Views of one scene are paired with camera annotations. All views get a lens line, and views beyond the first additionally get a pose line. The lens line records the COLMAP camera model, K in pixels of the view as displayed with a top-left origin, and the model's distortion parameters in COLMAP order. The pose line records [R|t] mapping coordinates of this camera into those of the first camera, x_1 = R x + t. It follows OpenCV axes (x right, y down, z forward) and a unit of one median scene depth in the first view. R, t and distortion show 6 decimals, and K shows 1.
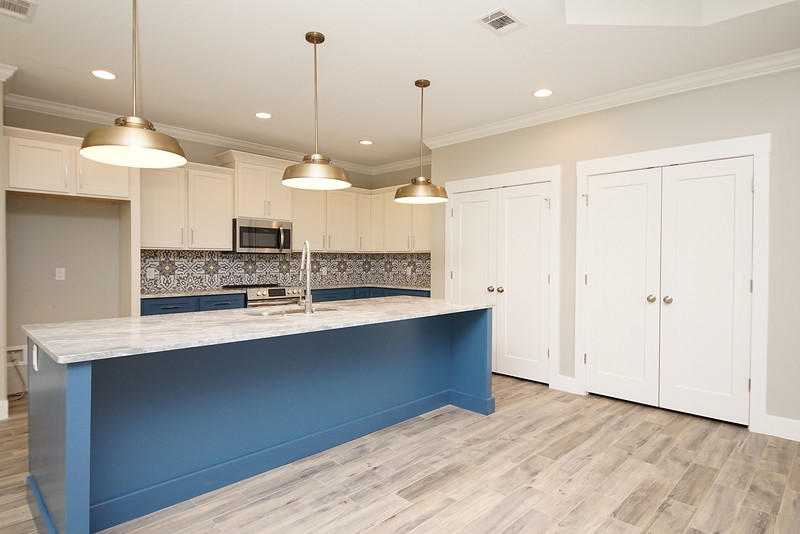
lens RADIAL K [[449.3, 0, 393.0], [0, 449.3, 266.5], [0, 0, 1]] dist [0.022018, -0.022572]
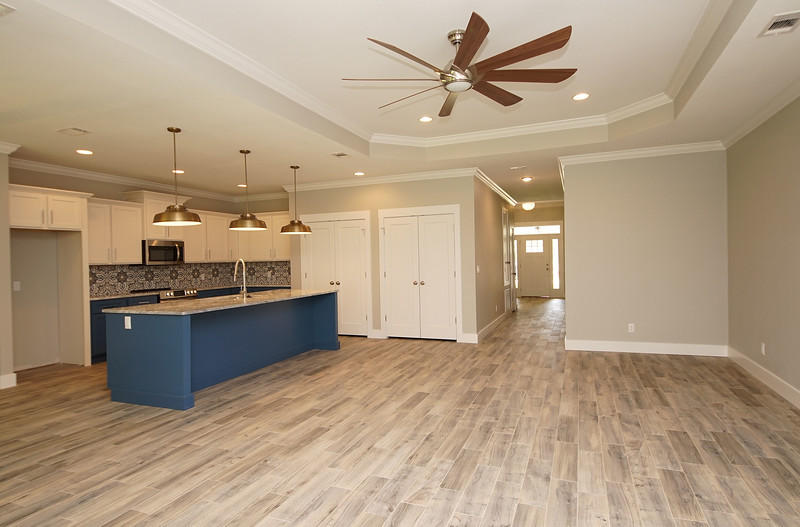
lens RADIAL K [[458.1, 0, 394.5], [0, 458.1, 260.8], [0, 0, 1]] dist [0.025237, -0.016602]
pose [[0.920129, -0.026509, 0.390717, -0.238340], [0.032937, 0.999410, -0.009759, -0.007443], [-0.390228, 0.021848, 0.920459, -0.666123]]
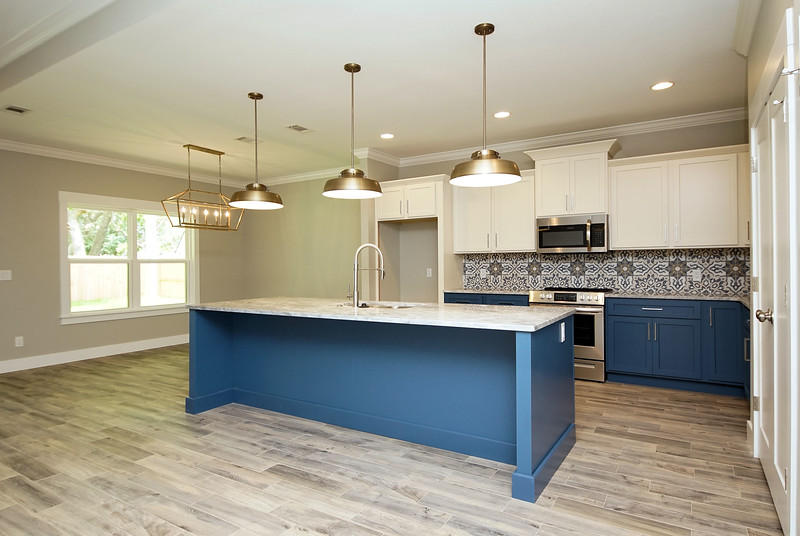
lens RADIAL K [[464.7, 0, 400.3], [0, 464.7, 268.0], [0, 0, 1]] dist [0.010101, -0.011156]
pose [[0.231946, 0.003063, -0.972724, 0.670917], [-0.003200, 0.999992, 0.002385, -0.001090], [0.972723, 0.002559, 0.231954, 0.558186]]
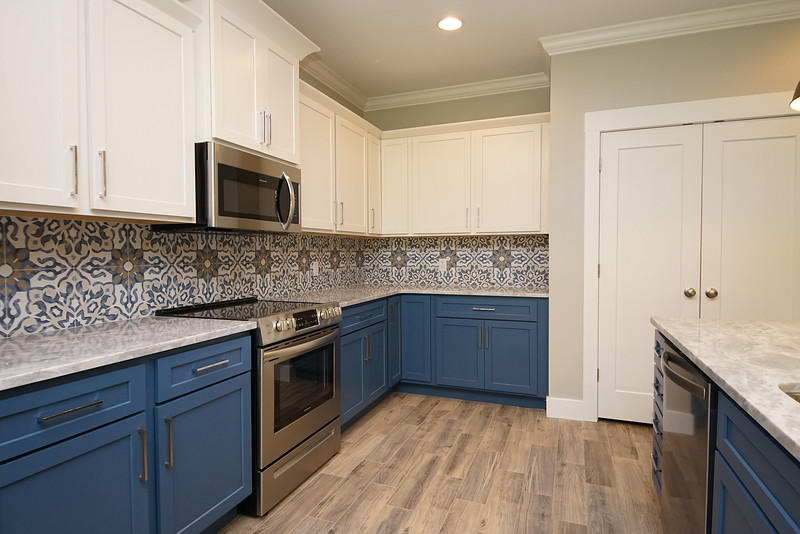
lens RADIAL K [[449.3, 0, 395.9], [0, 449.3, 267.1], [0, 0, 1]] dist [0.022018, -0.022572]
pose [[0.915257, -0.019885, 0.402380, -0.422877], [0.011713, 0.999672, 0.022759, -0.003955], [-0.402701, -0.016118, 0.915190, 0.664500]]
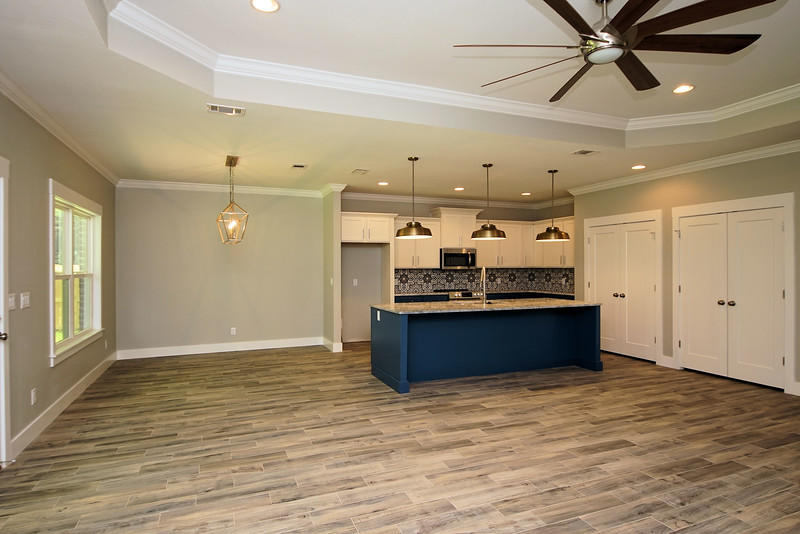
lens RADIAL K [[449.3, 0, 392.3], [0, 449.3, 262.3], [0, 0, 1]] dist [0.022018, -0.022572]
pose [[0.918768, -0.010116, -0.394667, 0.146480], [0.000211, 0.999684, -0.025133, -0.019099], [0.394797, 0.023008, 0.918480, -0.650532]]
